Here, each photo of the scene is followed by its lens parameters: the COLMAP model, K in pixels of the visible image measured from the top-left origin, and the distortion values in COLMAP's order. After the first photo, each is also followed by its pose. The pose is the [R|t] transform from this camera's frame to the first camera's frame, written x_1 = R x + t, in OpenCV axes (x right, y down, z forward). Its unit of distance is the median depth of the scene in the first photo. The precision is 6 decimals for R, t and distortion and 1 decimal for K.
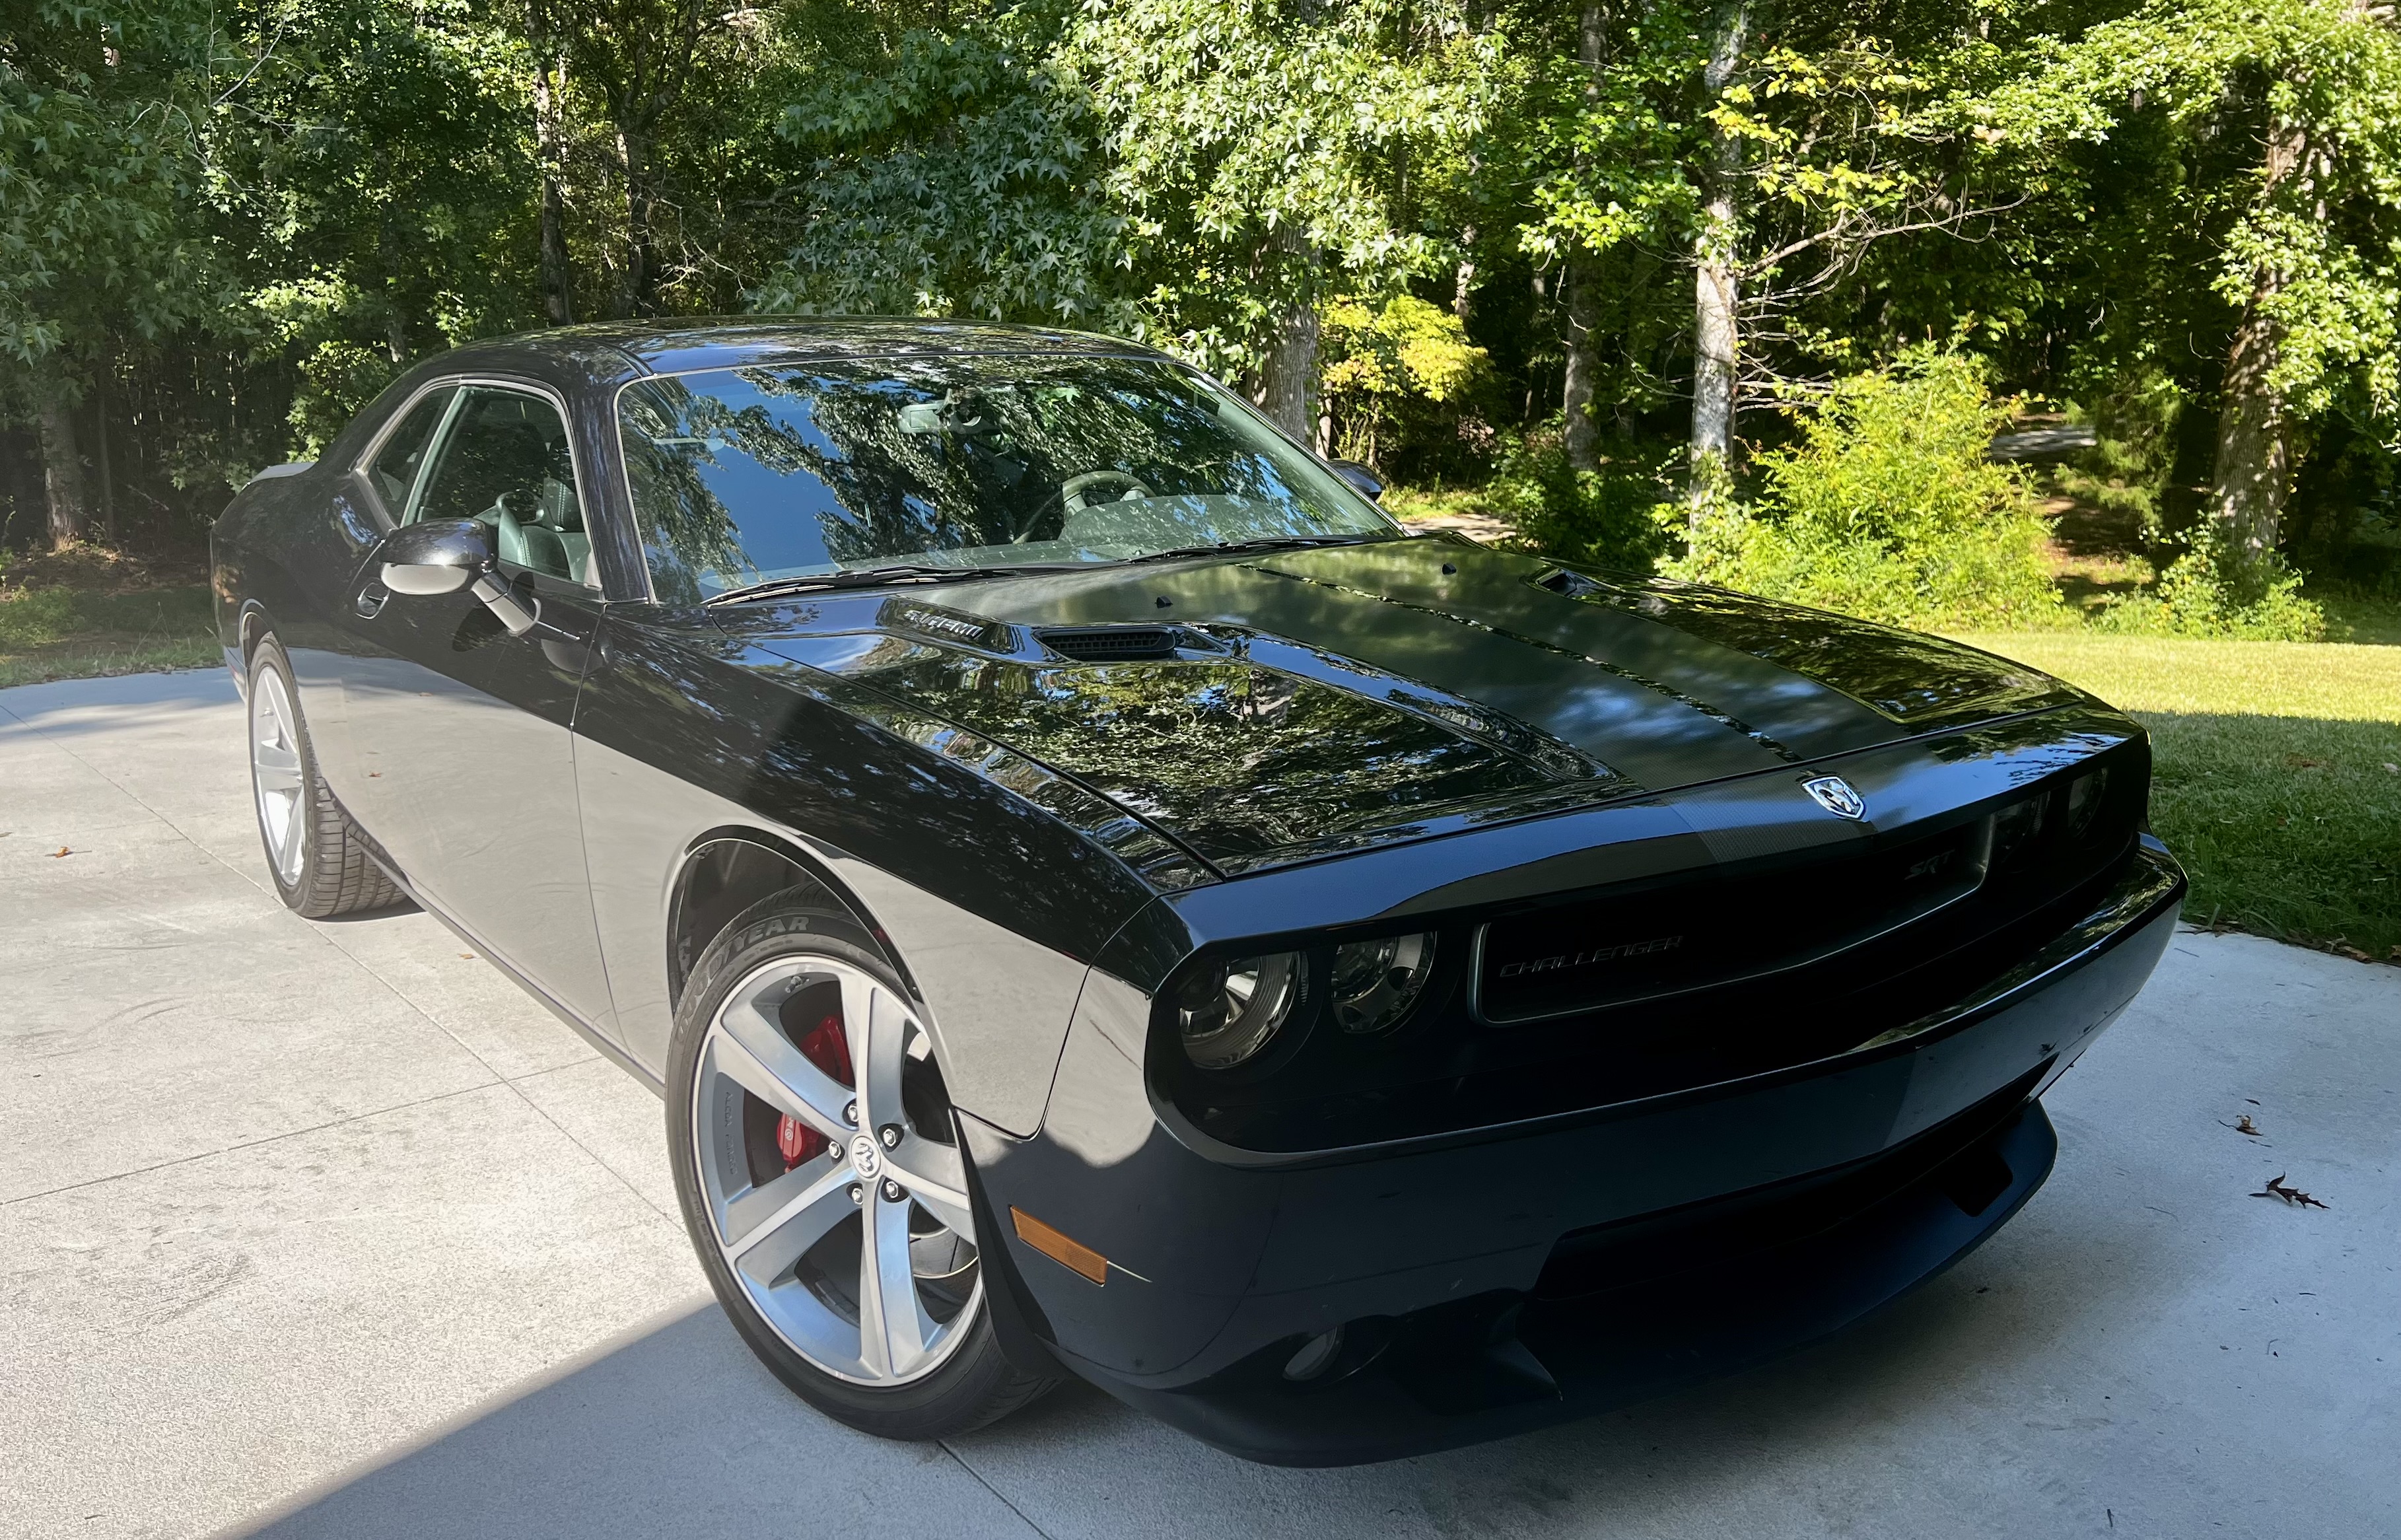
lens RADIAL K [[2055.0, 0, 1196.0], [0, 2055.0, 753.1], [0, 0, 1]] dist [0.060523, -0.027637]
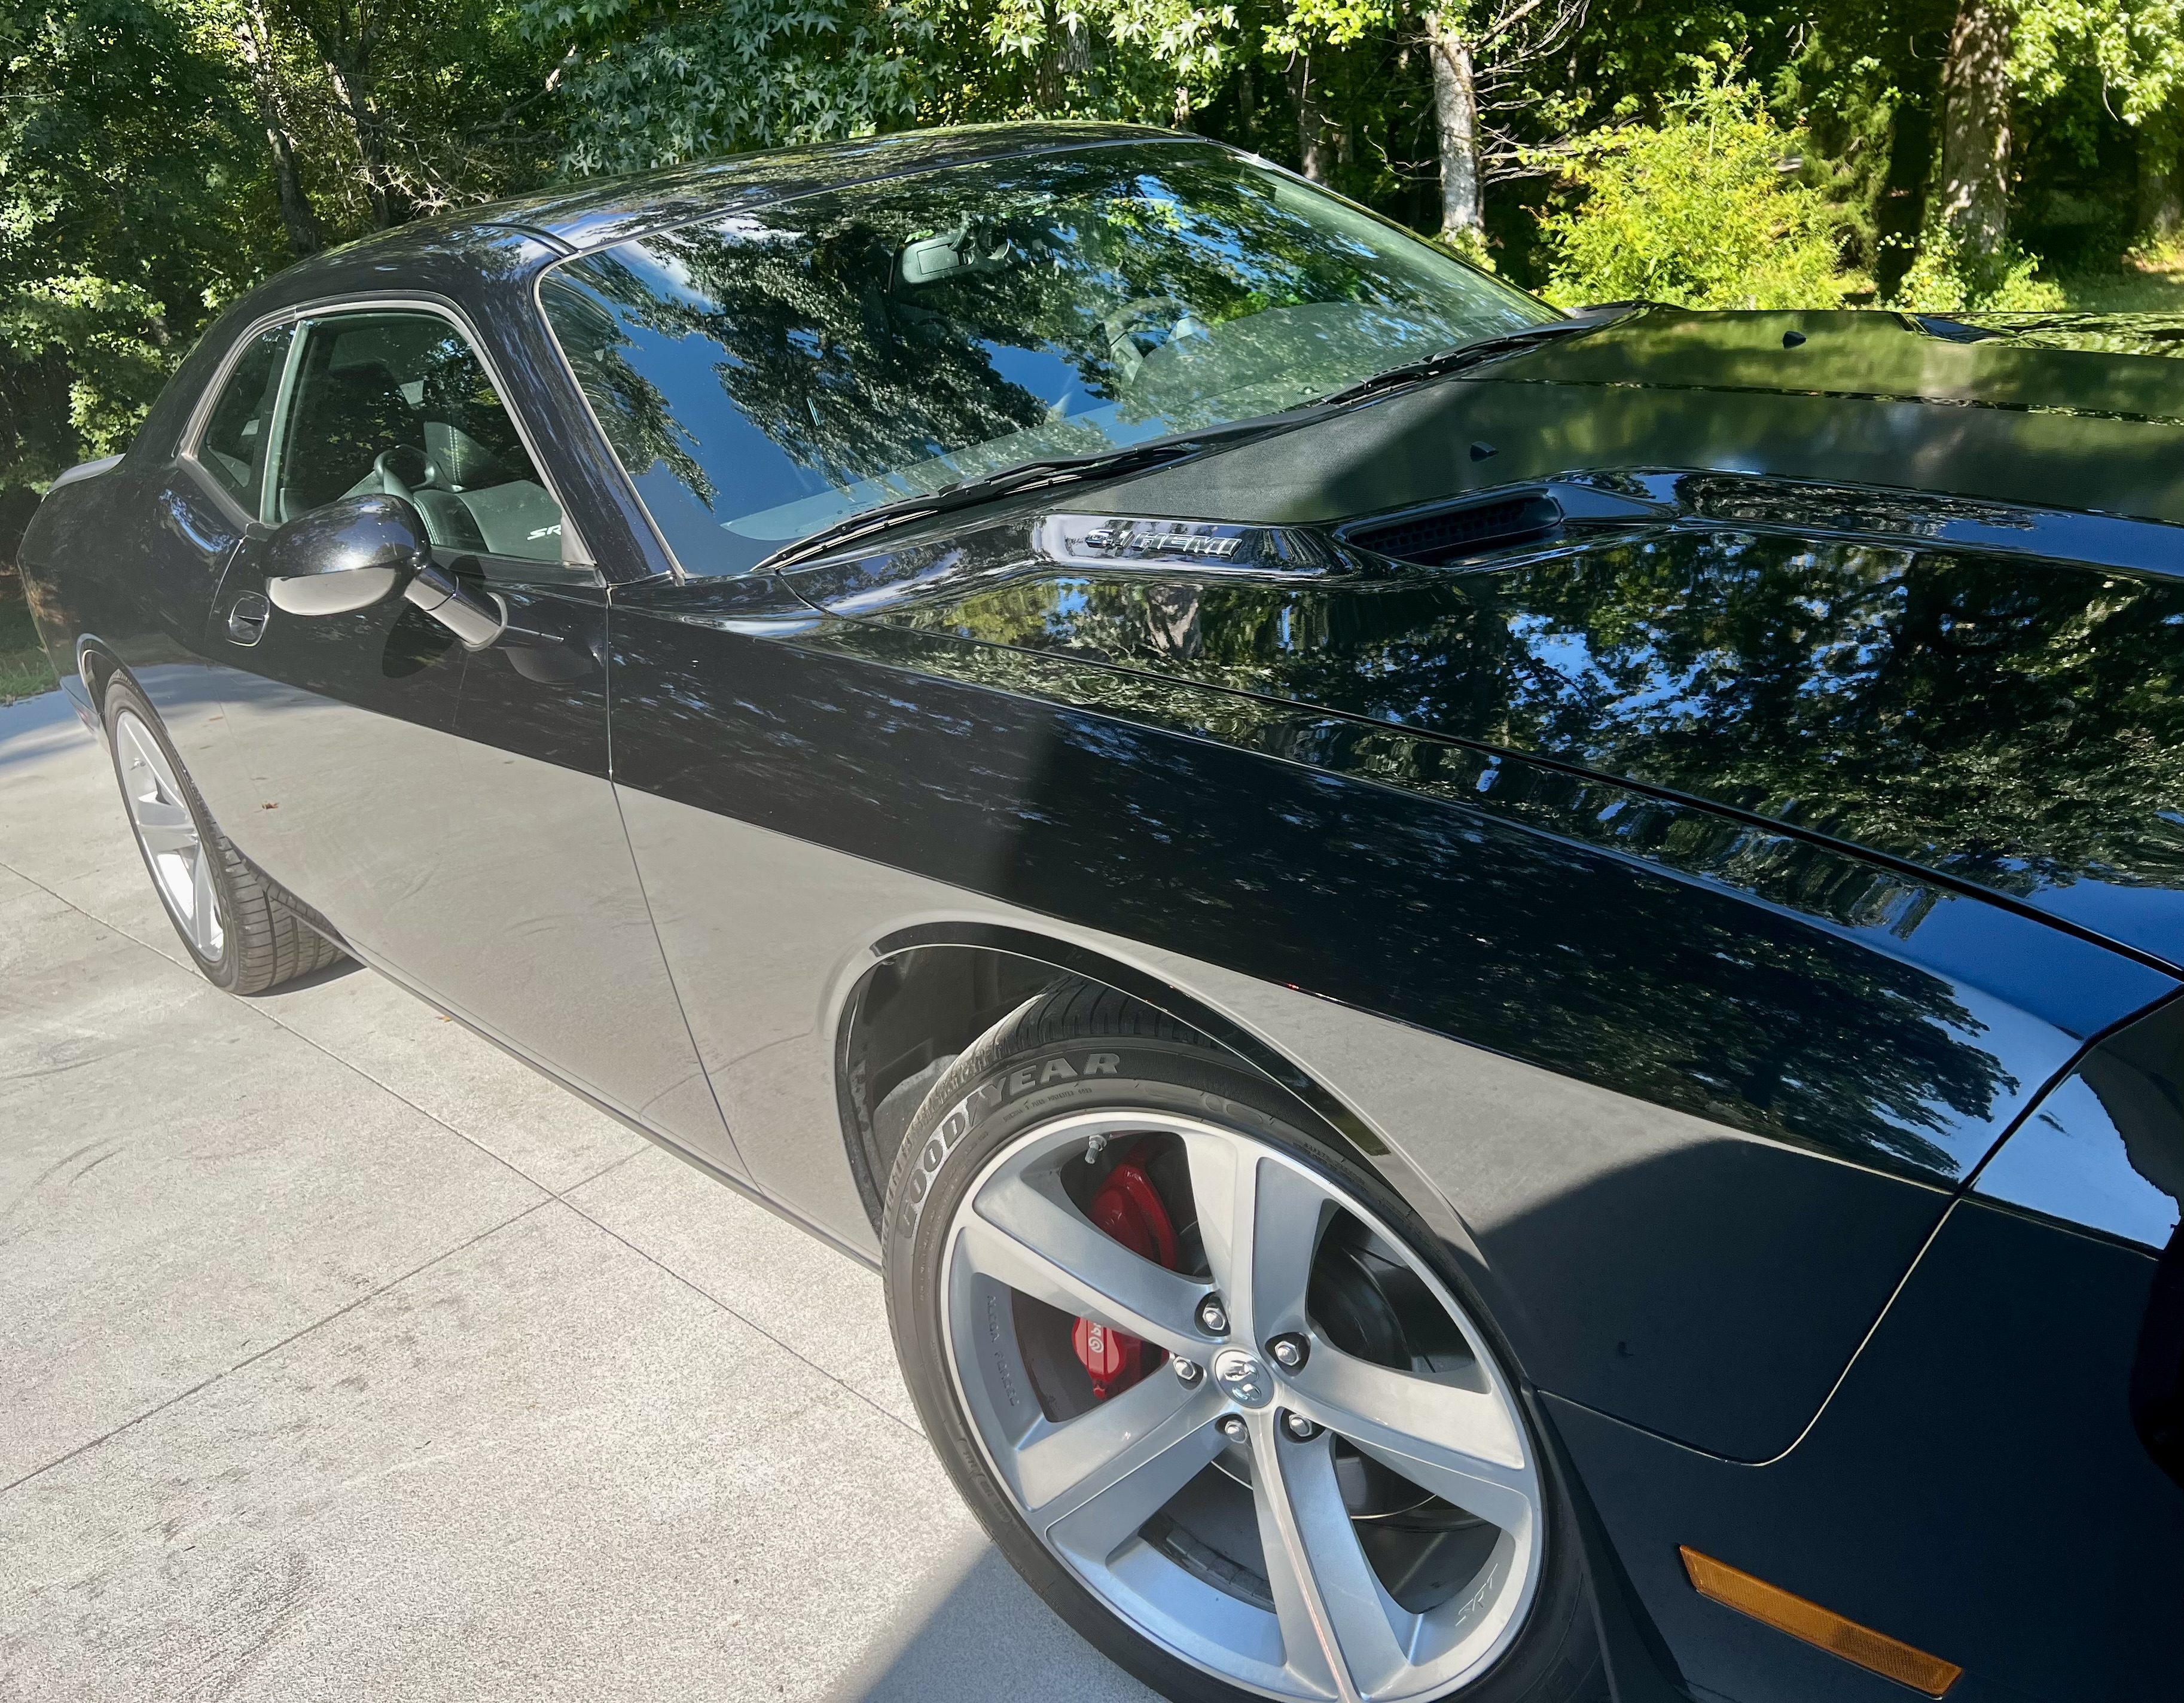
lens RADIAL K [[1849.4, 0, 1103.4], [0, 1849.4, 832.8], [0, 0, 1]] dist [0.036433, -0.019832]
pose [[0.984214, -0.170897, 0.046009, -0.111591], [0.163287, 0.977107, 0.136376, -0.033610], [-0.068262, -0.126710, 0.989588, 0.245374]]
